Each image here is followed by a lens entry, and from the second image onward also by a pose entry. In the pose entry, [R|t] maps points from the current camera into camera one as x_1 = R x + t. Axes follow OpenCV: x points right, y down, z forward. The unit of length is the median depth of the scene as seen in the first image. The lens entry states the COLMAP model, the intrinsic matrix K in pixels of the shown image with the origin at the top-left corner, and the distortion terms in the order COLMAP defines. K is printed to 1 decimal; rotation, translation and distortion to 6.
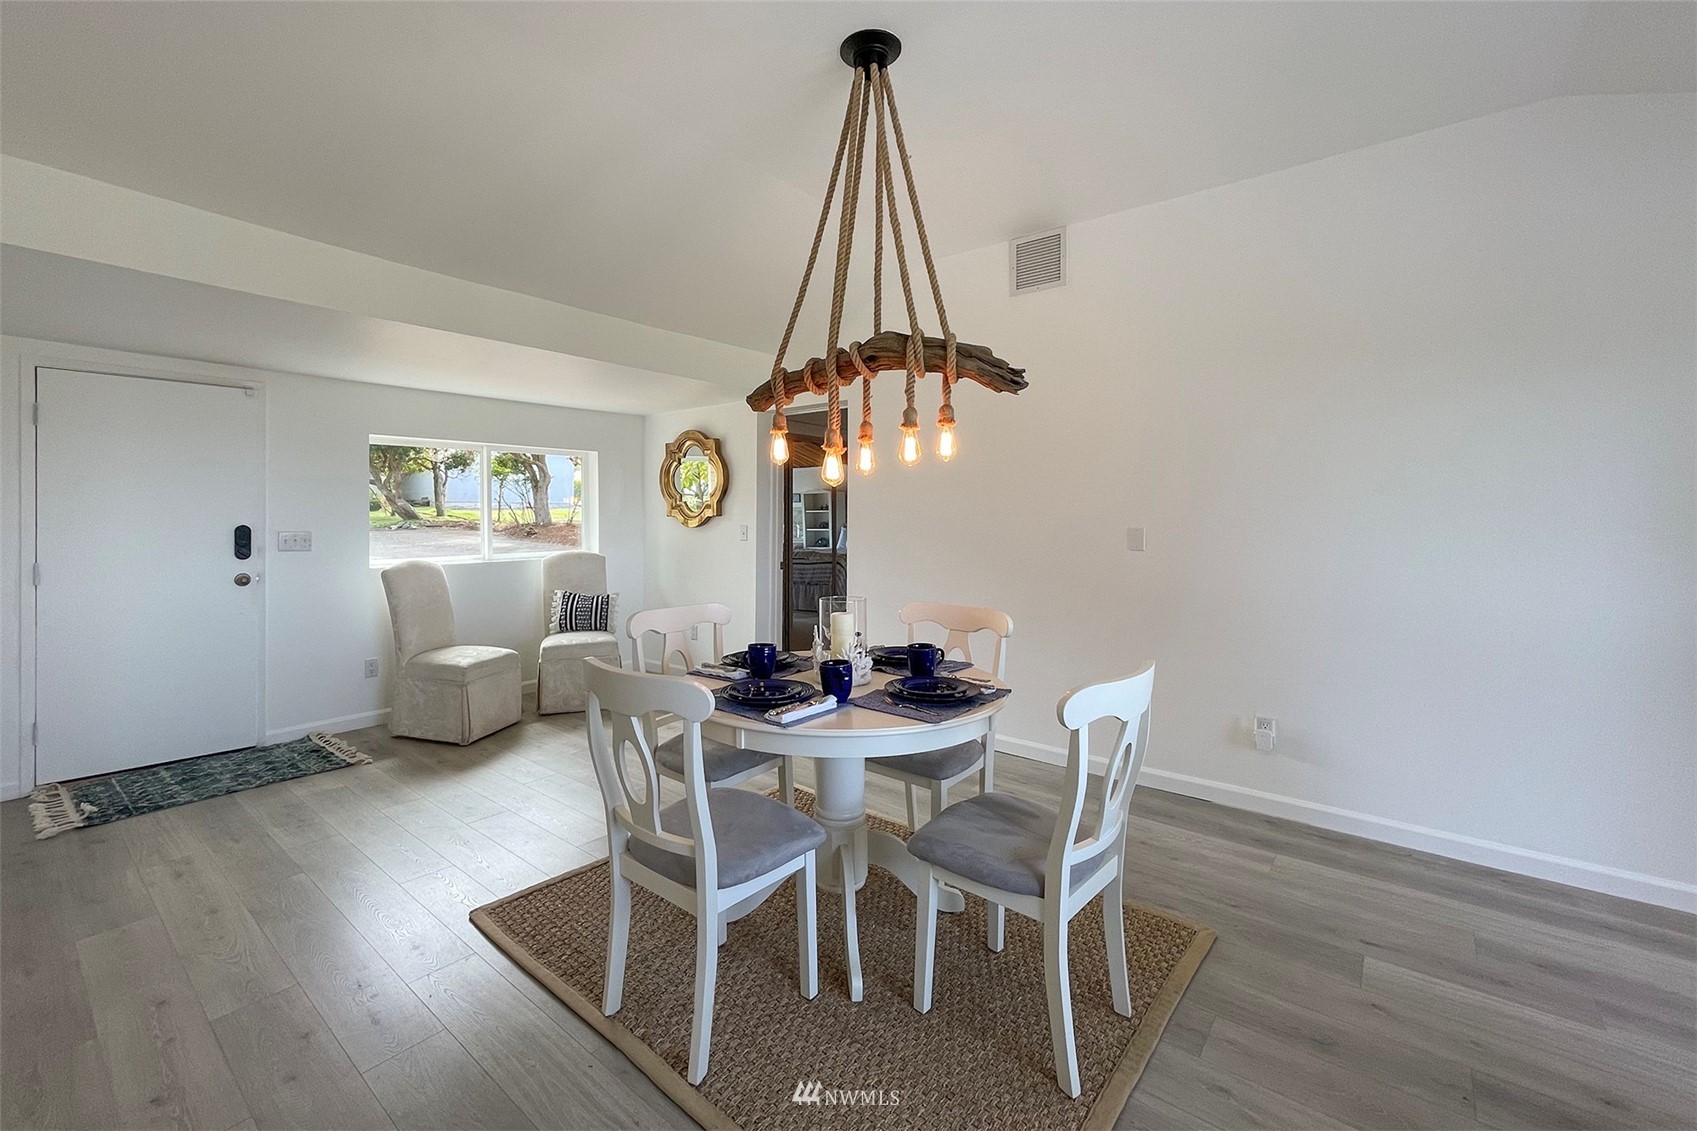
lens RADIAL K [[704.5, 0, 851.9], [0, 704.5, 515.7], [0, 0, 1]] dist [-0.000829, -0.000078]
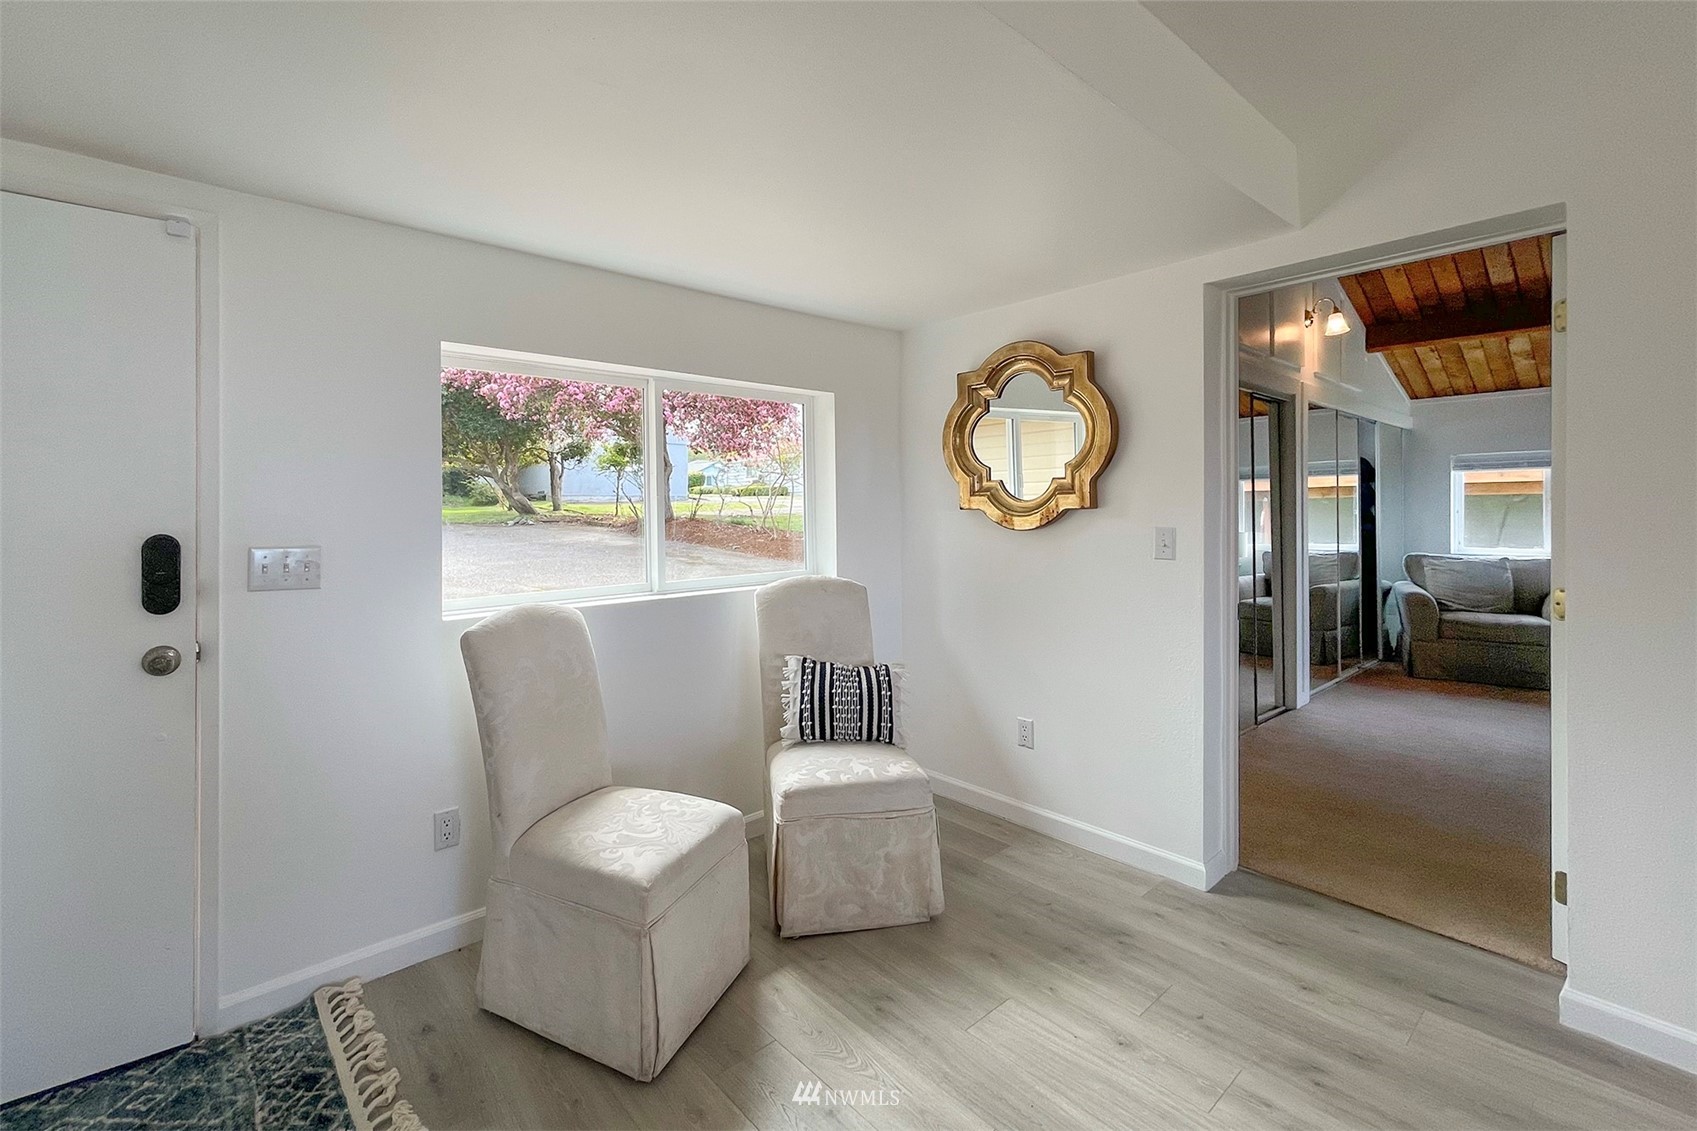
lens RADIAL K [[742.3, 0, 846.1], [0, 742.3, 507.8], [0, 0, 1]] dist [0.000605, -0.000174]
pose [[0.987994, -0.006491, -0.154358, -0.274091], [0.006446, 0.999979, -0.000791, -0.000057], [0.154360, -0.000214, 0.988015, 0.444965]]
